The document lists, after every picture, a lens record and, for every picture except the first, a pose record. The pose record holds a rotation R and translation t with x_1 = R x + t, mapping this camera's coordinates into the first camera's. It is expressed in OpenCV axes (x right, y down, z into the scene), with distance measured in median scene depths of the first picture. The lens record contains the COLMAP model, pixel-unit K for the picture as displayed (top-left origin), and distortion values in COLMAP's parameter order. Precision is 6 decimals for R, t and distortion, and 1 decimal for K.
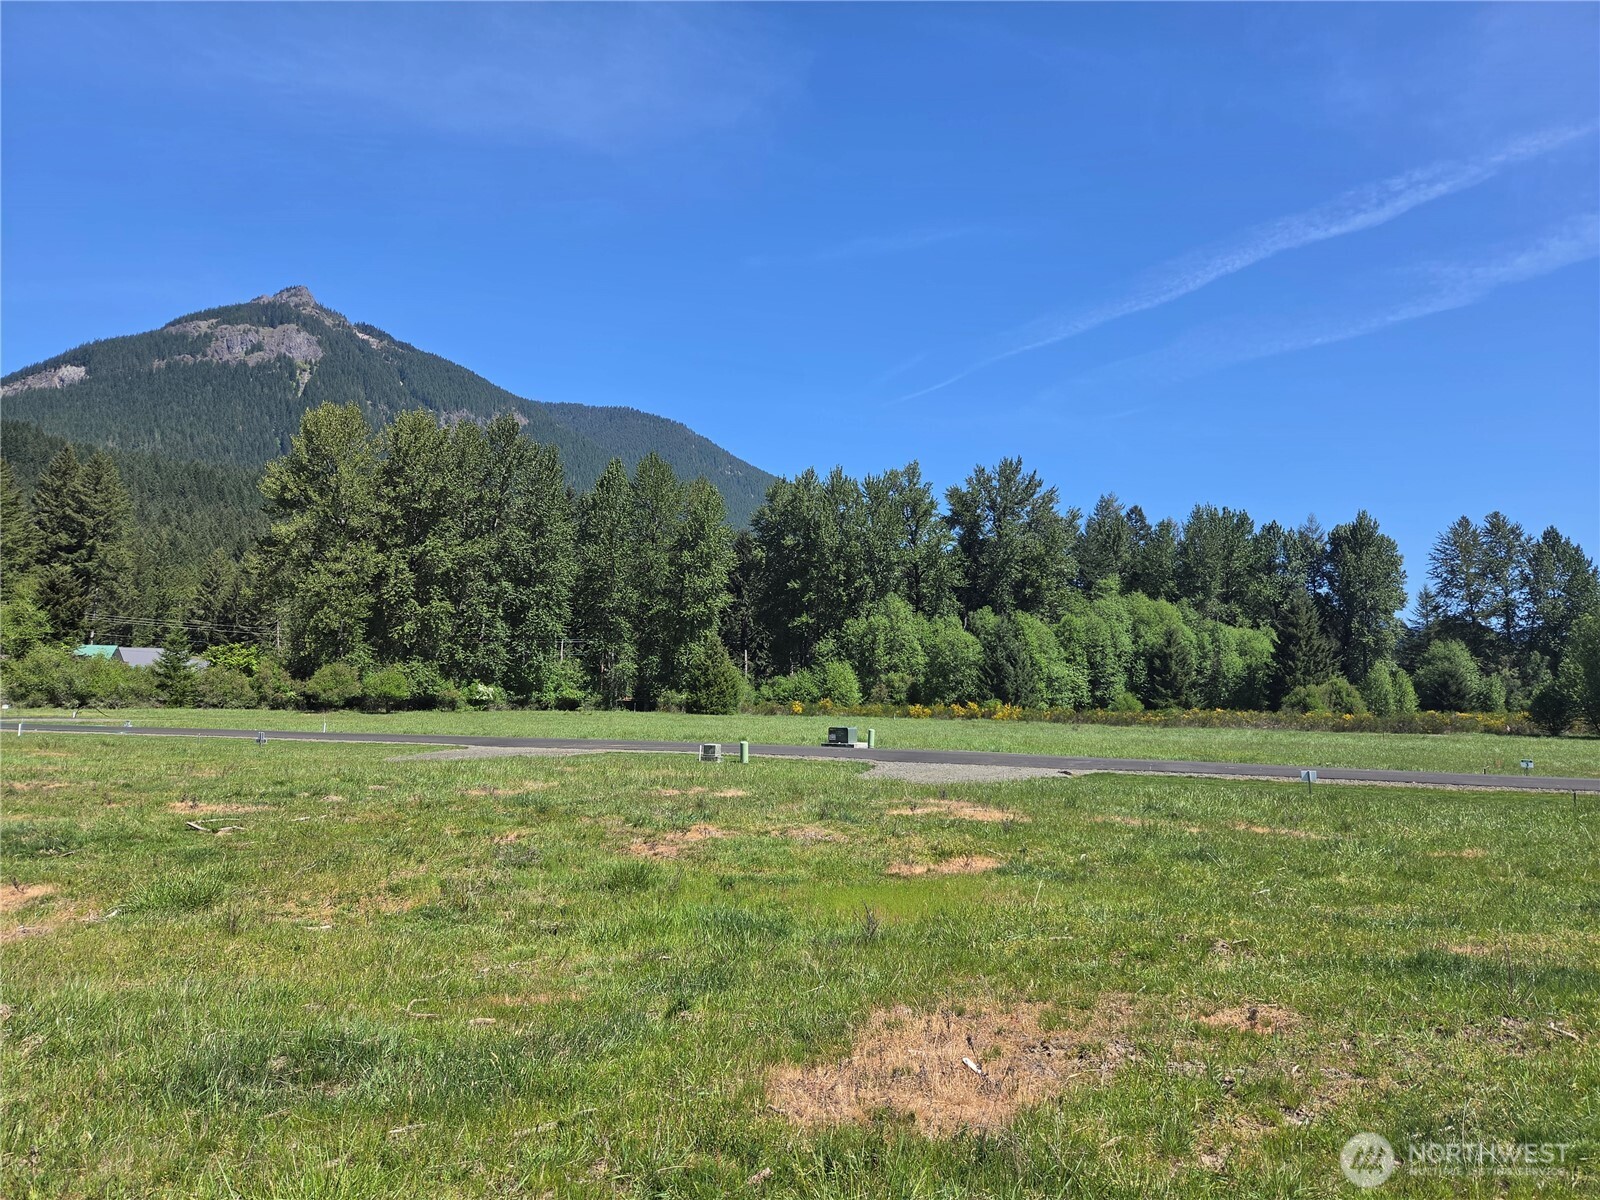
lens RADIAL K [[1063.3, 0, 805.8], [0, 1063.3, 582.0], [0, 0, 1]] dist [0.068716, -0.053330]
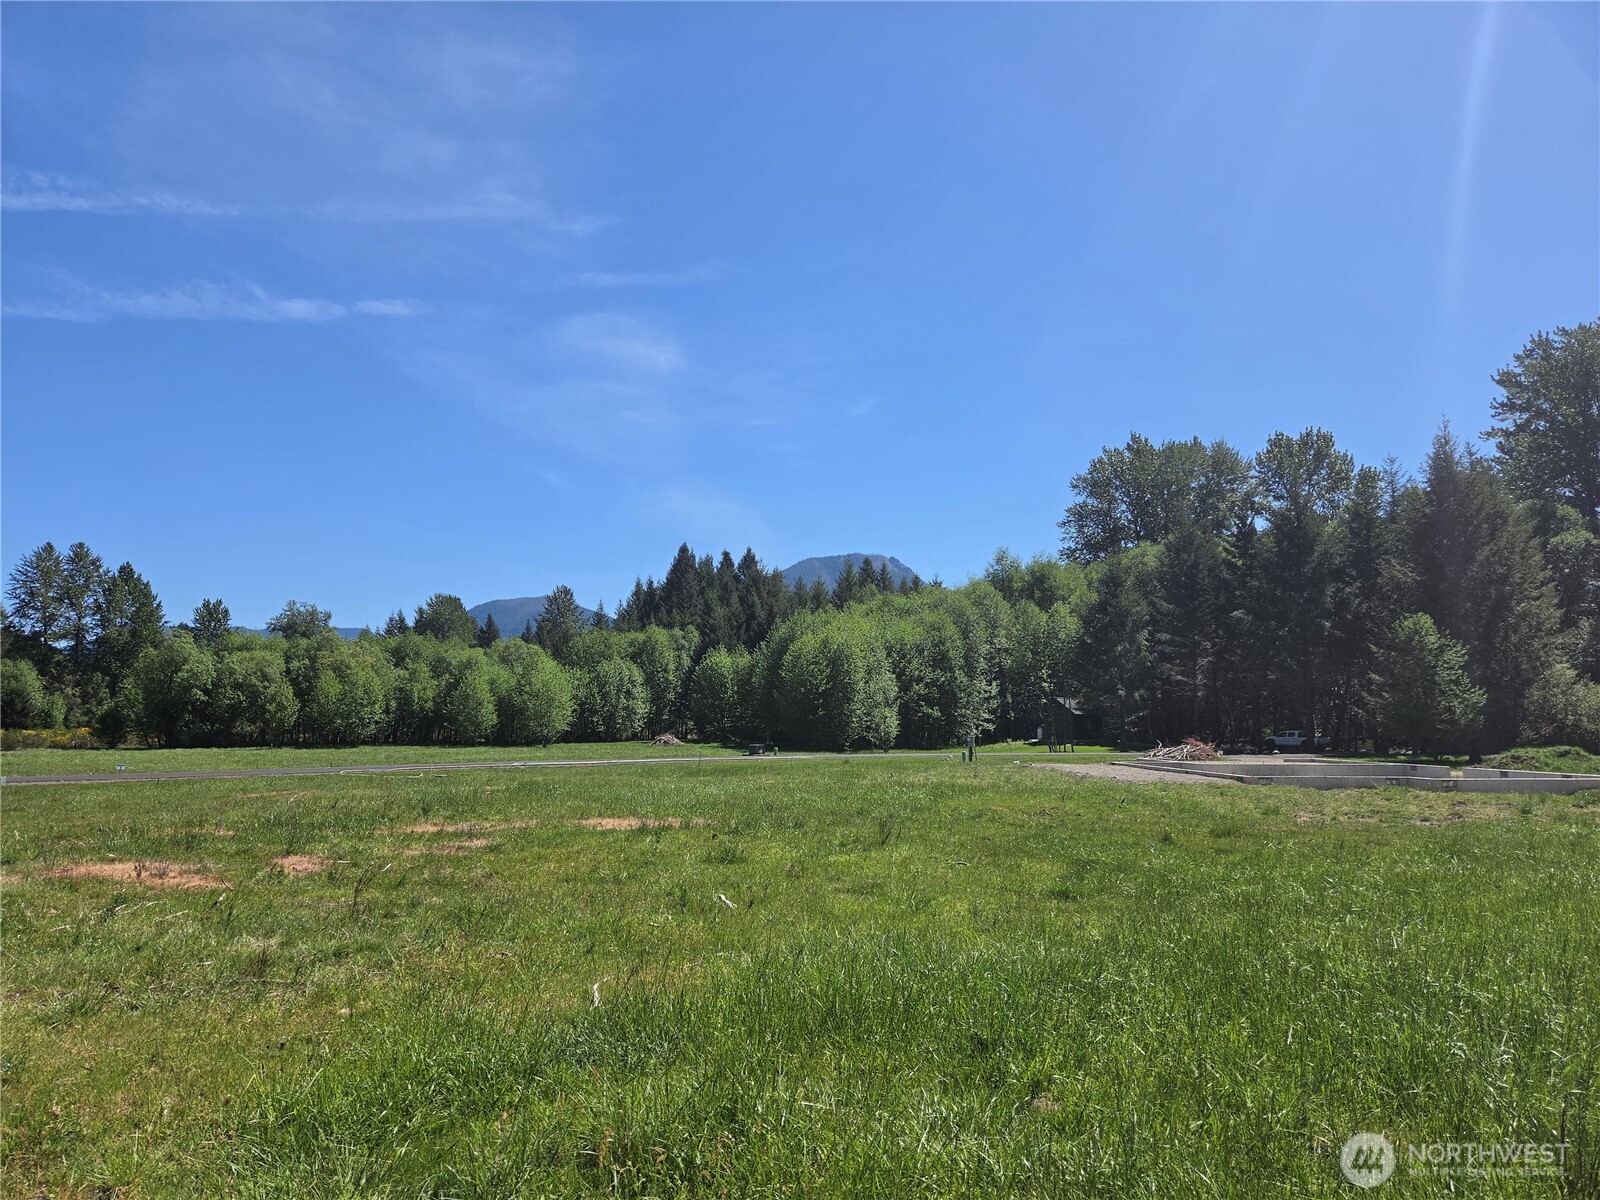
lens RADIAL K [[1063.3, 0, 783.2], [0, 1063.3, 604.6], [0, 0, 1]] dist [0.068716, -0.053330]
pose [[0.397482, 0.087951, 0.913385, -0.077281], [-0.095666, 0.993944, -0.054076, -0.013894], [-0.912609, -0.065885, 0.403489, -0.093866]]
